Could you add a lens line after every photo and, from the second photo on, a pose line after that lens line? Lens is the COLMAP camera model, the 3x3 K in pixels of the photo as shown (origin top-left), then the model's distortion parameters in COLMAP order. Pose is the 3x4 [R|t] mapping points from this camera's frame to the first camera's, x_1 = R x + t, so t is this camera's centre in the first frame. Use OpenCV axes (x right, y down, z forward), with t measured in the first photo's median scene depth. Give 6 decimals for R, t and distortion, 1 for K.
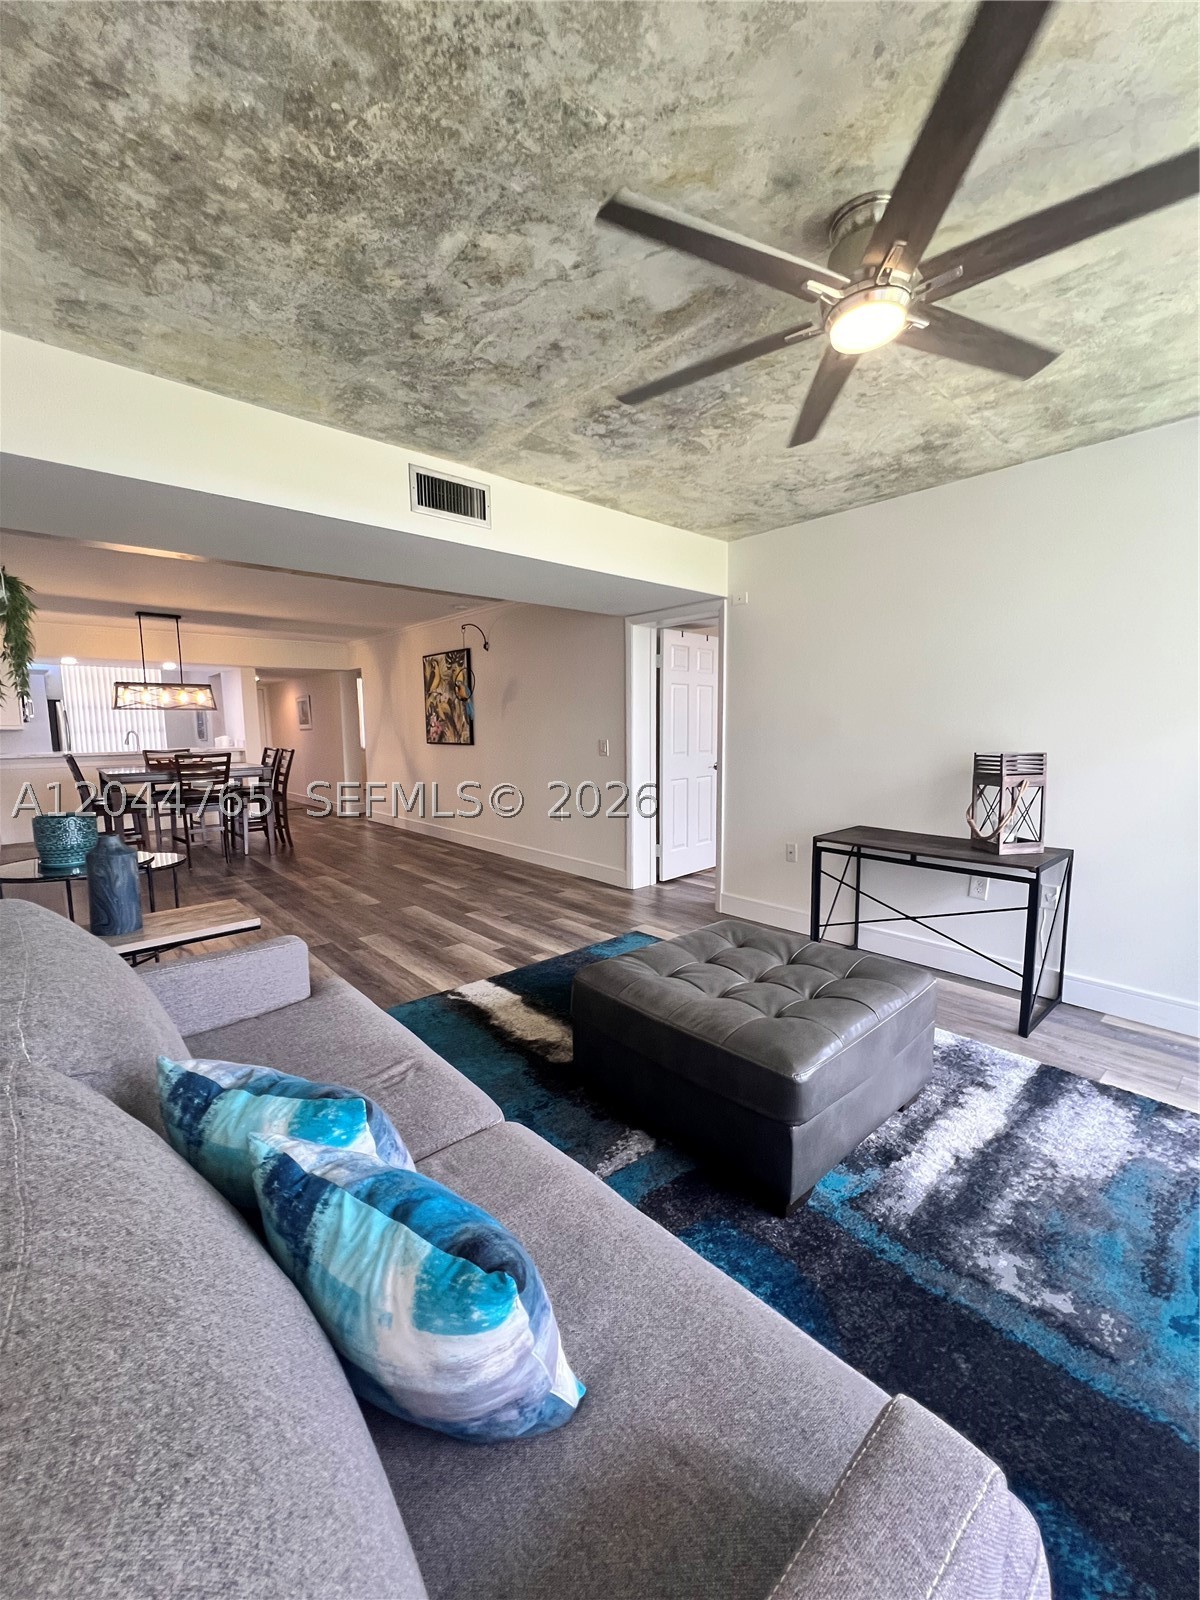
lens RADIAL K [[644.2, 0, 600.8], [0, 644.2, 793.2], [0, 0, 1]] dist [-0.000212, 0.000716]
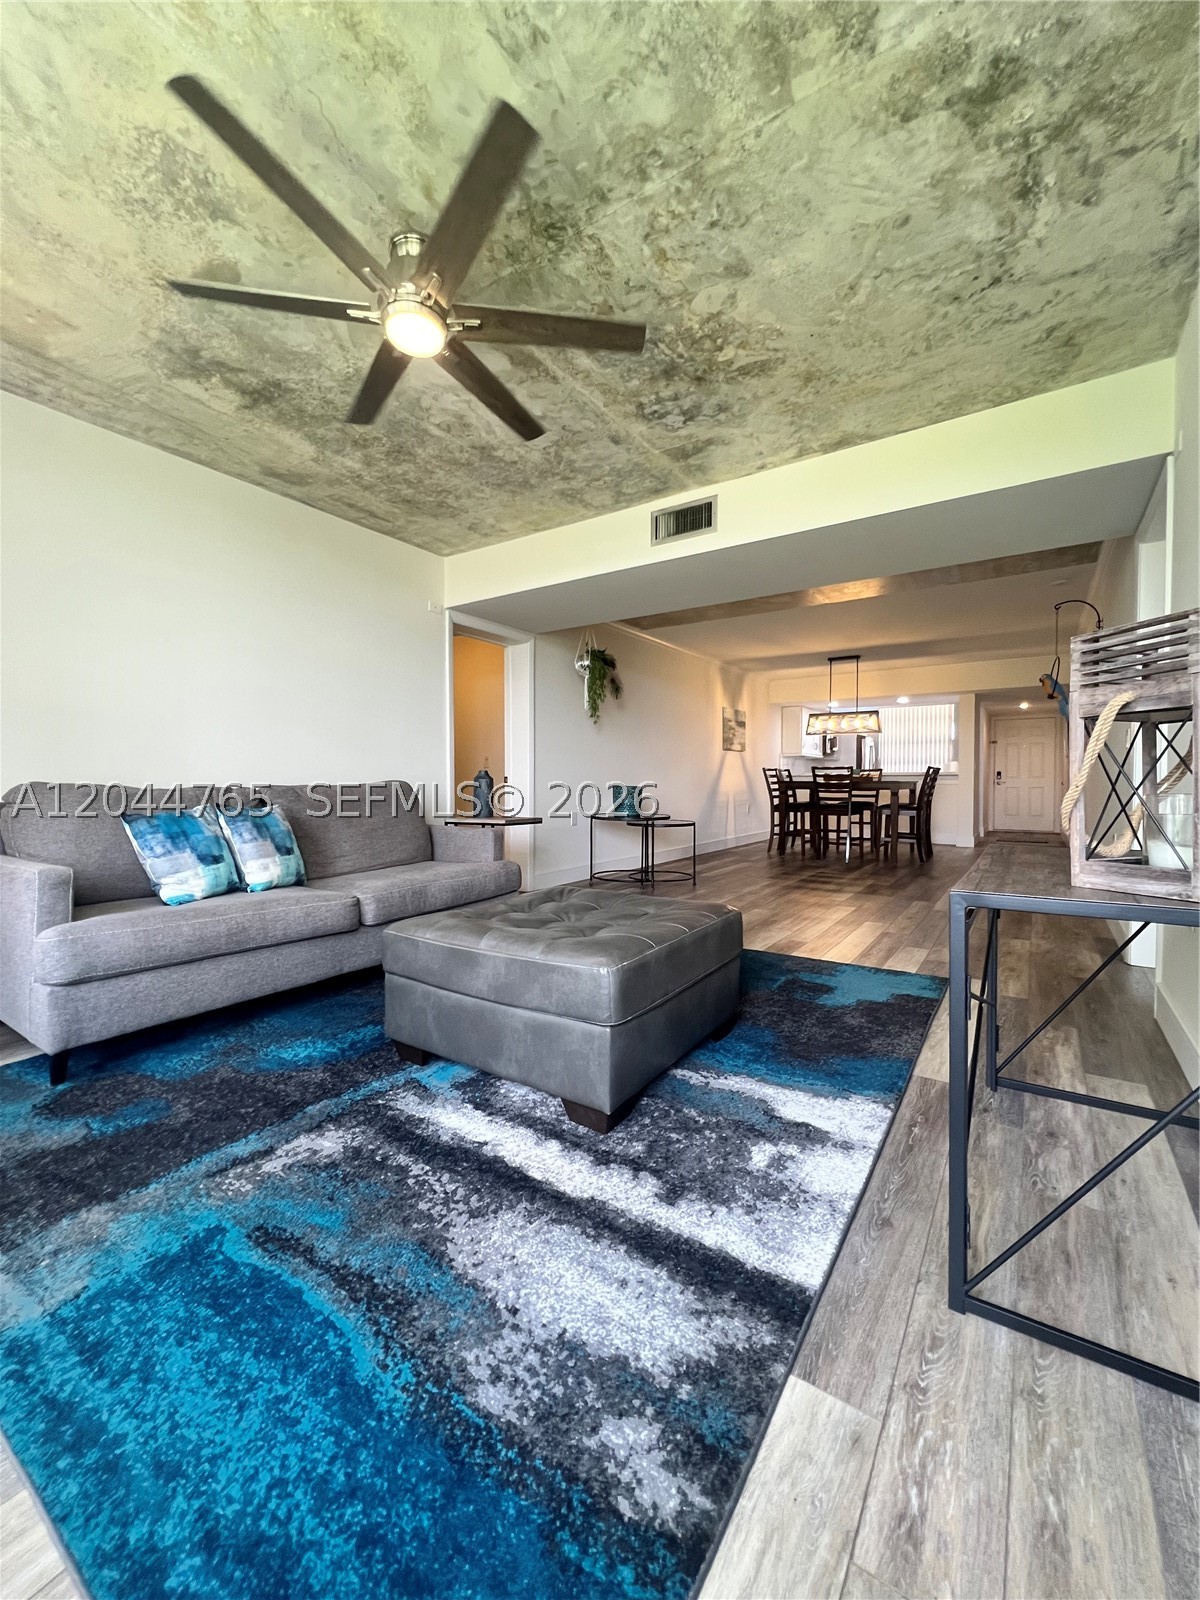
lens RADIAL K [[644.2, 0, 599.0], [0, 644.2, 792.3], [0, 0, 1]] dist [-0.000212, 0.000716]
pose [[0.247488, 0.027609, -0.968497, 0.865837], [-0.105387, 0.994430, 0.001418, 0.062070], [0.963142, 0.101716, 0.249019, 0.558388]]
